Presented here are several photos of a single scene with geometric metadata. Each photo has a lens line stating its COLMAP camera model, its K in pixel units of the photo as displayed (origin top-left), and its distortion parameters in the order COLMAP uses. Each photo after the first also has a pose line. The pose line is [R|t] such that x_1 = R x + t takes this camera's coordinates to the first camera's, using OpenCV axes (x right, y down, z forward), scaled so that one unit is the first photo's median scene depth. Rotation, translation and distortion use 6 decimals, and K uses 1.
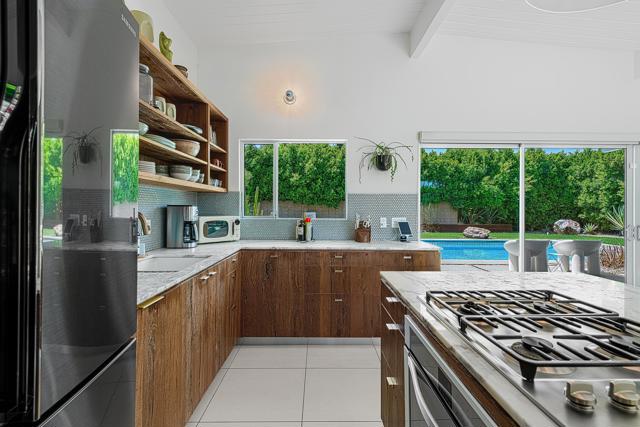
lens RADIAL K [[303.8, 0, 318.3], [0, 303.8, 211.5], [0, 0, 1]] dist [-0.000399, -0.000695]
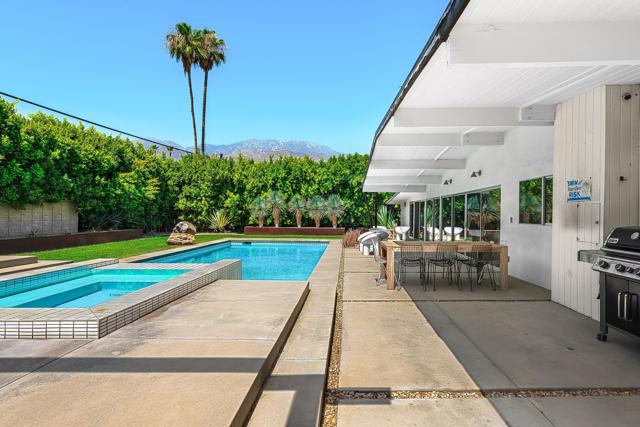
lens RADIAL K [[327.9, 0, 352.9], [0, 327.9, 208.4], [0, 0, 1]] dist [0.022482, -0.008794]
pose [[-0.029131, 0.011901, 0.999505, -0.358054], [-0.000436, 0.999929, -0.011918, -0.006794], [-0.999576, -0.000782, -0.029124, 0.400502]]
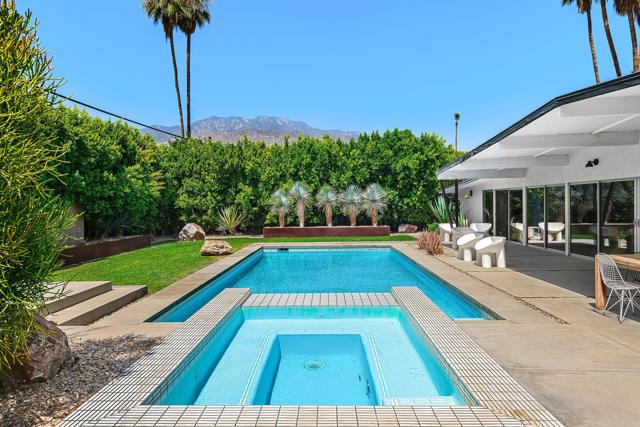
lens RADIAL K [[402.3, 0, 306.6], [0, 402.3, 208.2], [0, 0, 1]] dist [0.022632, -0.005041]
pose [[0.041028, -0.015286, 0.999041, -0.313108], [0.029371, 0.999469, 0.014086, -0.022644], [-0.998726, 0.028765, 0.041455, 0.574958]]
